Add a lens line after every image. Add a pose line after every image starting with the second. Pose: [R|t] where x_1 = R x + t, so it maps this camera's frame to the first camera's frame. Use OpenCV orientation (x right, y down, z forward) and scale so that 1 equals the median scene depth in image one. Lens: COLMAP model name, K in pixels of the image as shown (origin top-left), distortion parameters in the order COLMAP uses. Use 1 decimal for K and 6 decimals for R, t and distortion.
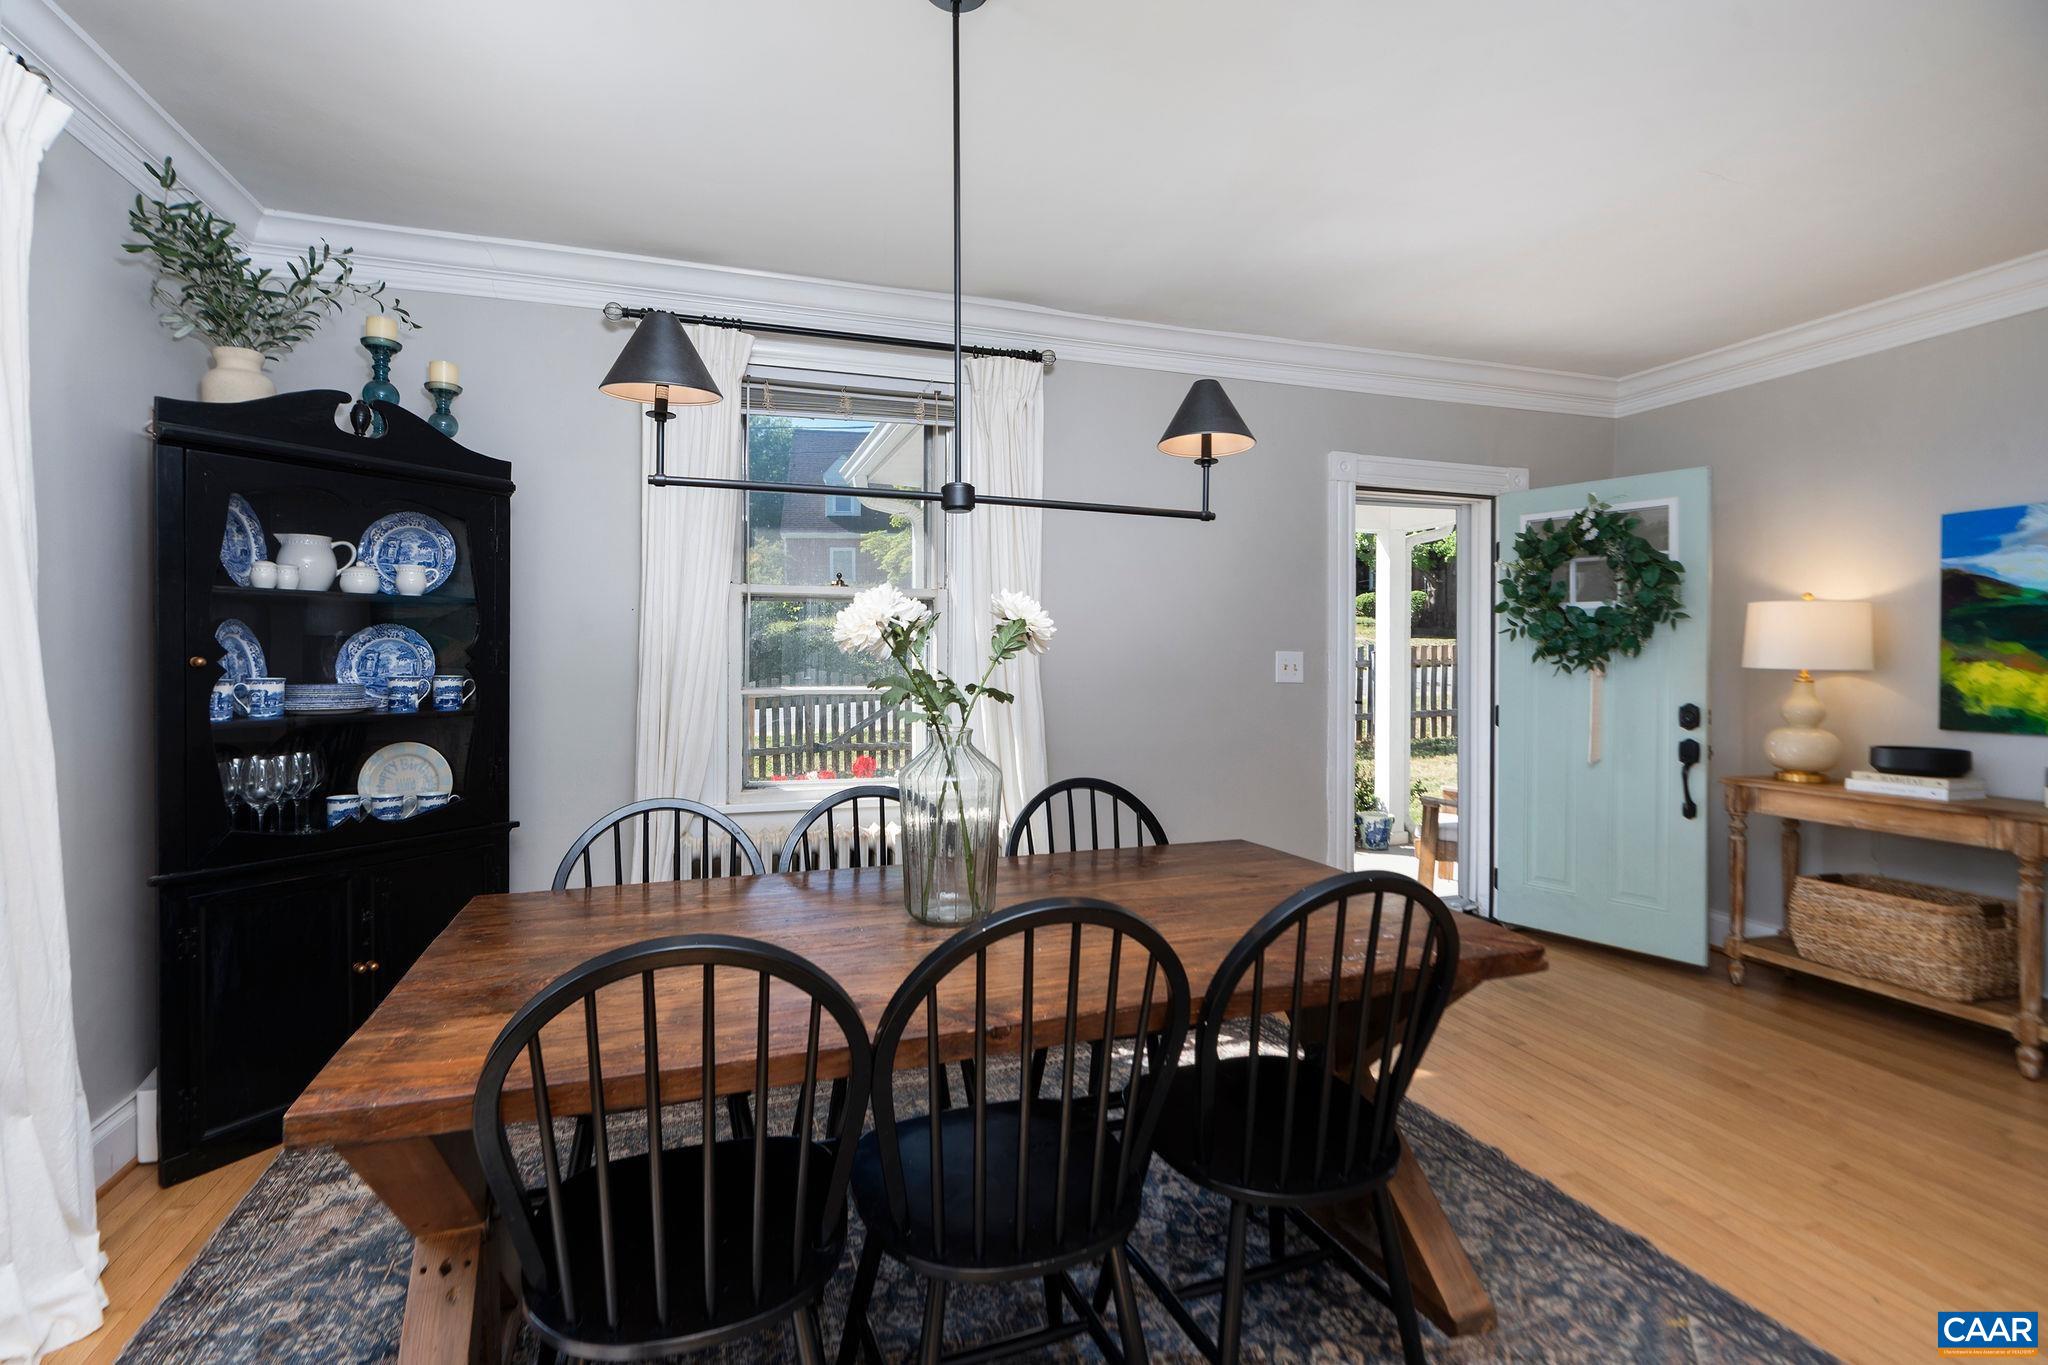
lens RADIAL K [[949.4, 0, 1023.4], [0, 949.4, 660.9], [0, 0, 1]] dist [-0.006667, 0.002396]
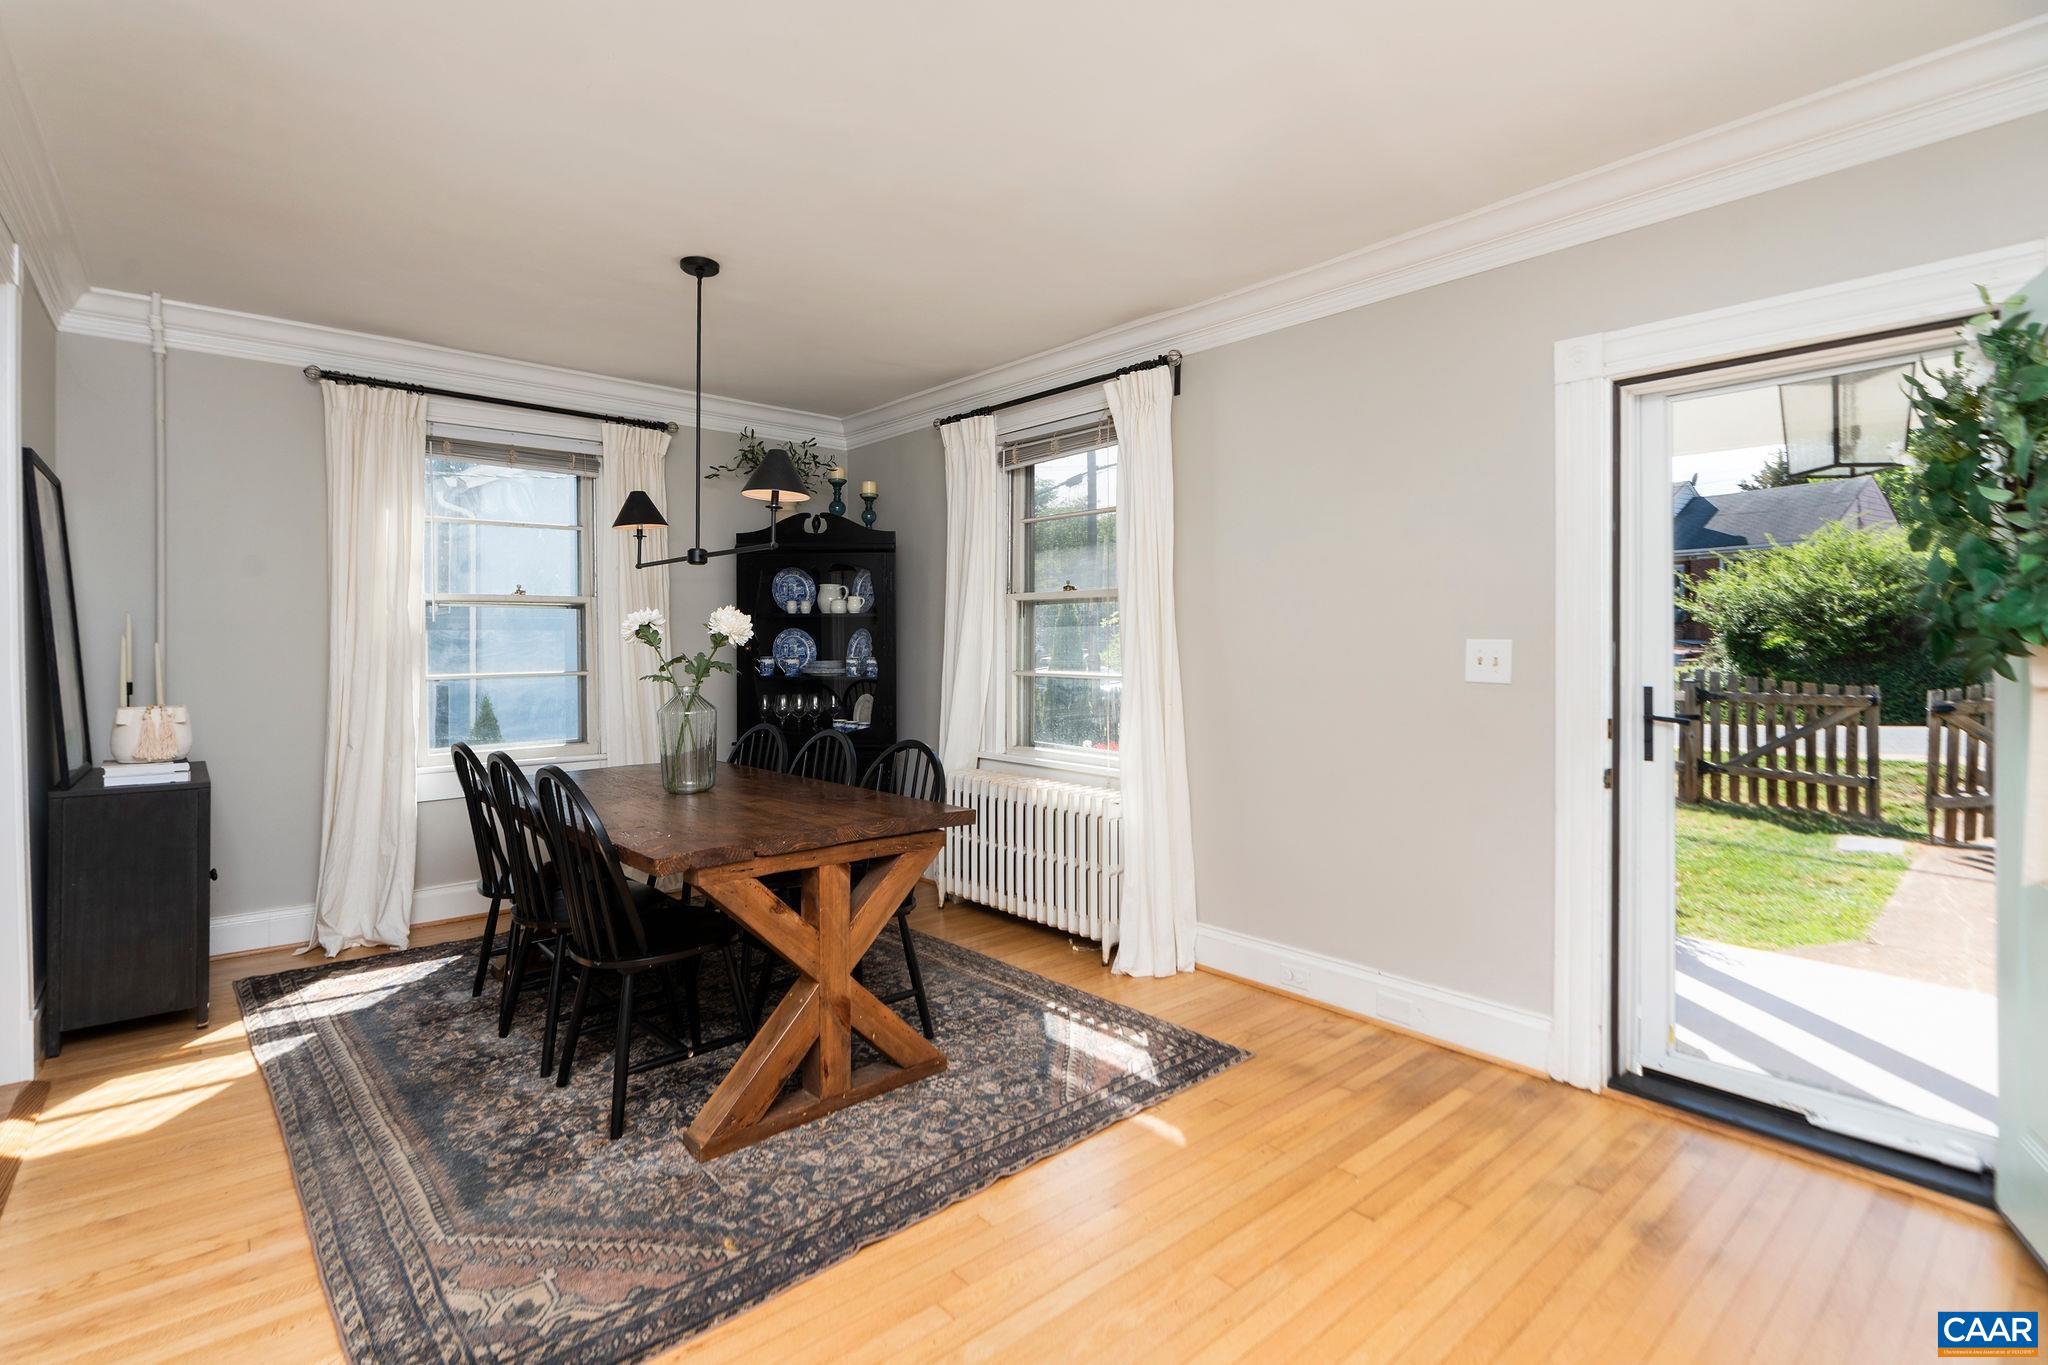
lens RADIAL K [[949.4, 0, 972.0], [0, 949.4, 648.3], [0, 0, 1]] dist [-0.006667, 0.002396]
pose [[0.372598, -0.002923, -0.927988, 1.103494], [-0.008290, 0.999945, -0.006478, 0.006287], [0.927956, 0.010106, 0.372553, 0.512022]]
